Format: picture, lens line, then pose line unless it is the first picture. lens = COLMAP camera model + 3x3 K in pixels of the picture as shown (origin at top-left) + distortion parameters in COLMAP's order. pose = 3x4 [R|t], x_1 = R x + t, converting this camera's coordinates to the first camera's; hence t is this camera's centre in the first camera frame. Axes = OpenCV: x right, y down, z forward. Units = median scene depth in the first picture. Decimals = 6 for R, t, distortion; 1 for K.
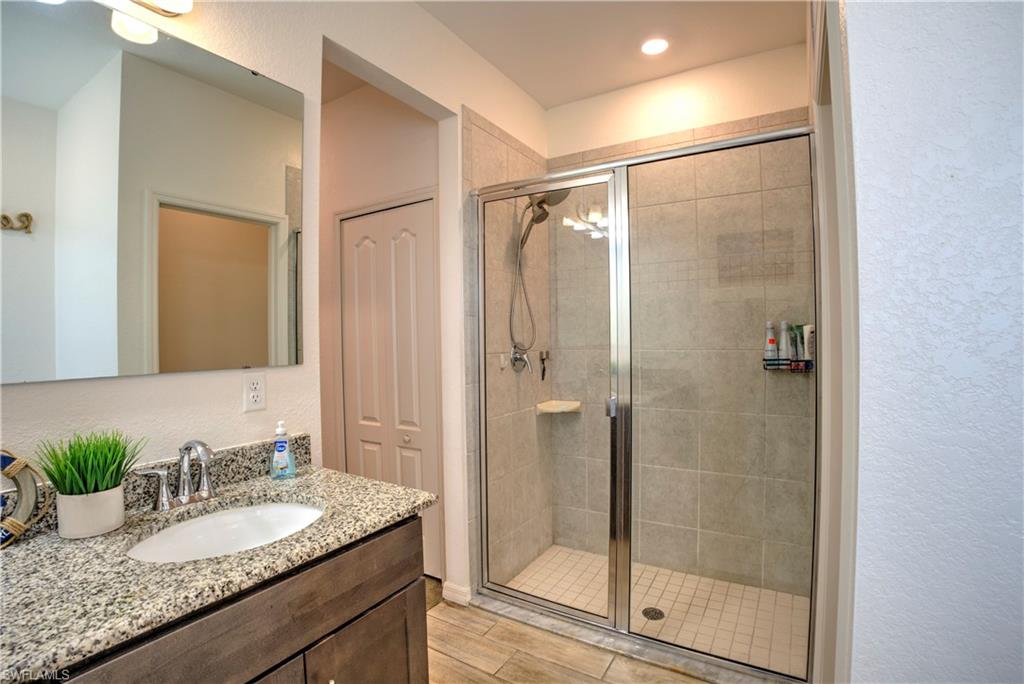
lens RADIAL K [[475.2, 0, 512.0], [0, 475.2, 342.0], [0, 0, 1]] dist [-0.104730, 0.028223]
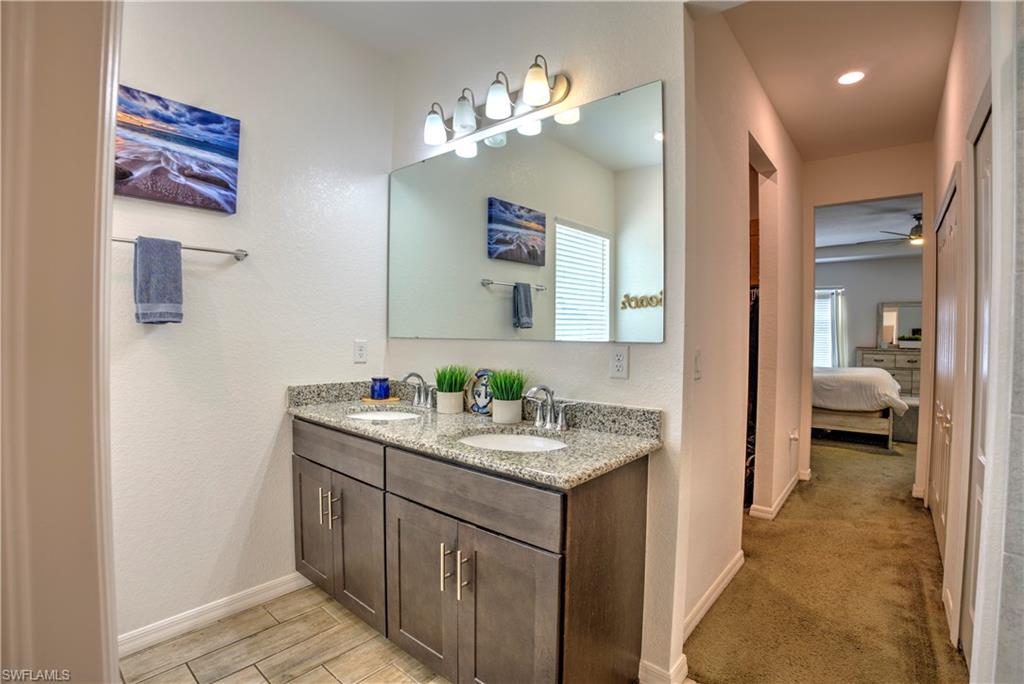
lens RADIAL K [[475.2, 0, 512.0], [0, 475.2, 342.0], [0, 0, 1]] dist [-0.104730, 0.028223]
pose [[-0.153610, 0.040370, -0.987307, 0.417272], [-0.009906, 0.999052, 0.042391, 0.004116], [0.988082, 0.016291, -0.153064, 0.557218]]
